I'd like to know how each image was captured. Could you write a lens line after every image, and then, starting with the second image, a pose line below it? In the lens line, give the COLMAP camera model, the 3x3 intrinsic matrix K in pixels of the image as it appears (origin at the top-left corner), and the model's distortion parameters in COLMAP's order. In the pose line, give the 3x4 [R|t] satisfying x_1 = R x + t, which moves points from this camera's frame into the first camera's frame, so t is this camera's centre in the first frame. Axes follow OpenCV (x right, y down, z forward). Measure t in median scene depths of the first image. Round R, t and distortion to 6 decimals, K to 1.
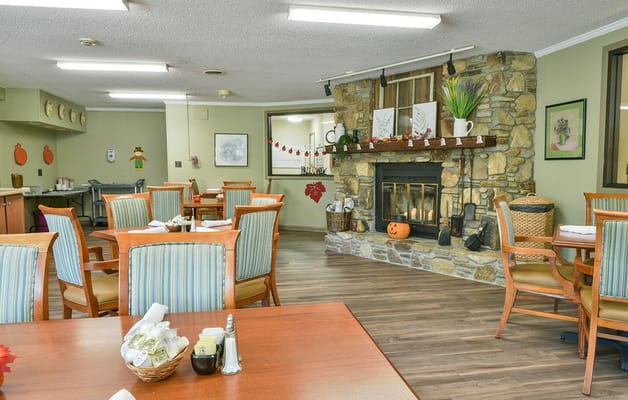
lens RADIAL K [[423.8, 0, 314.0], [0, 423.8, 200.0], [0, 0, 1]] dist [0.000779, 0.000121]
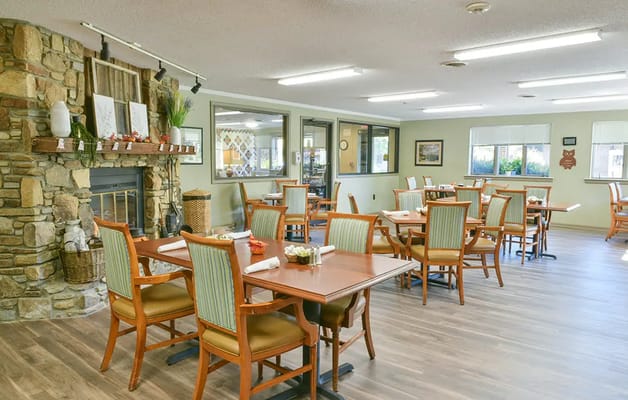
lens RADIAL K [[423.8, 0, 314.0], [0, 423.8, 200.0], [0, 0, 1]] dist [0.000779, 0.000121]
pose [[-0.656992, -0.070117, 0.750630, -0.720811], [0.058382, 0.987944, 0.143383, -0.131965], [-0.751634, 0.138025, -0.644978, 1.361426]]
